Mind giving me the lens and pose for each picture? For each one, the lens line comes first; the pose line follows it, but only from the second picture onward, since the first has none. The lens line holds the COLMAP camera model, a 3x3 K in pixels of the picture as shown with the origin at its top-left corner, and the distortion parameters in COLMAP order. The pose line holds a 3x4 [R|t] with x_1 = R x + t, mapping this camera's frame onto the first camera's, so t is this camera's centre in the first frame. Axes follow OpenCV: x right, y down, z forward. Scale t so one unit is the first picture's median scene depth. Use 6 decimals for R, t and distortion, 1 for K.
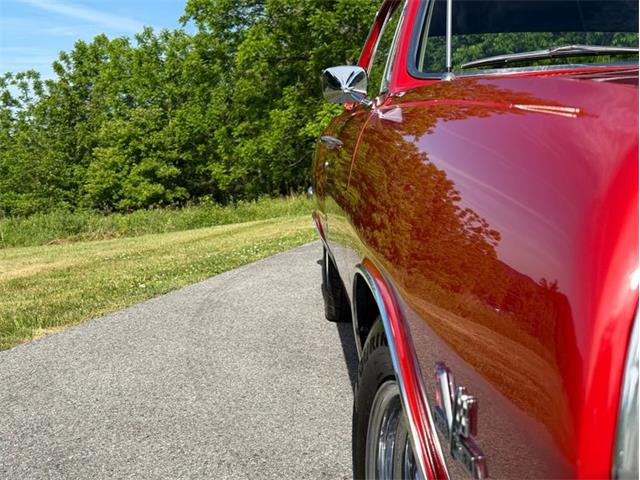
lens RADIAL K [[889.6, 0, 312.9], [0, 889.6, 242.0], [0, 0, 1]] dist [0.198945, -0.418225]
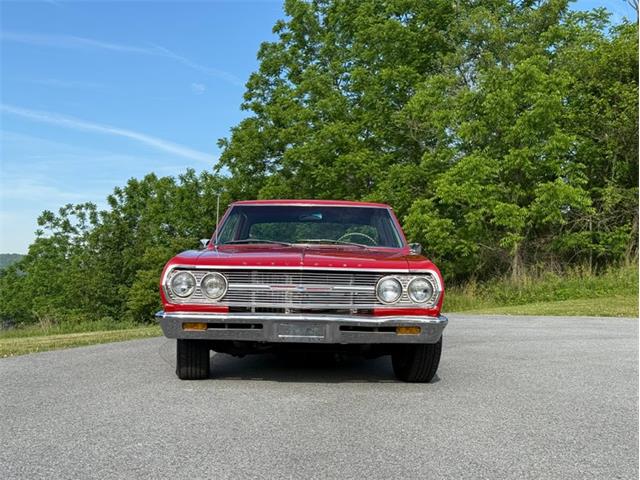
lens RADIAL K [[889.6, 0, 312.9], [0, 889.6, 242.0], [0, 0, 1]] dist [0.198945, -0.418225]
pose [[0.998467, 0.030519, -0.046169, 0.031982], [-0.036866, 0.988956, -0.143548, 0.015967], [0.041279, 0.145031, 0.988566, -0.126259]]
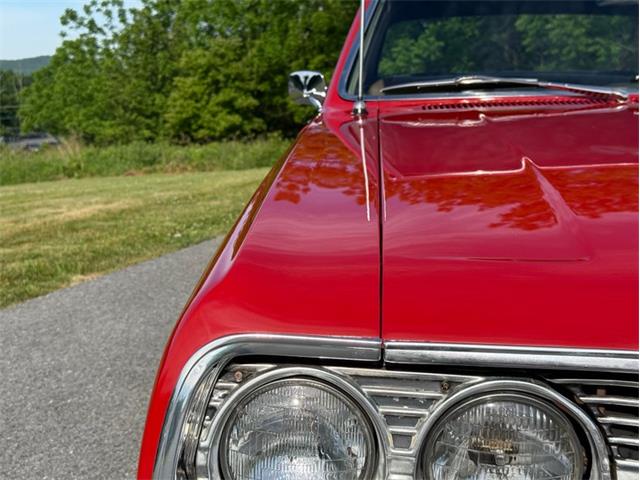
lens RADIAL K [[889.6, 0, 312.9], [0, 889.6, 242.0], [0, 0, 1]] dist [0.198945, -0.418225]
pose [[0.995559, 0.034402, -0.087630, 0.007166], [-0.027509, 0.996519, 0.078692, -0.003483], [0.090032, -0.075932, 0.993040, -0.006261]]
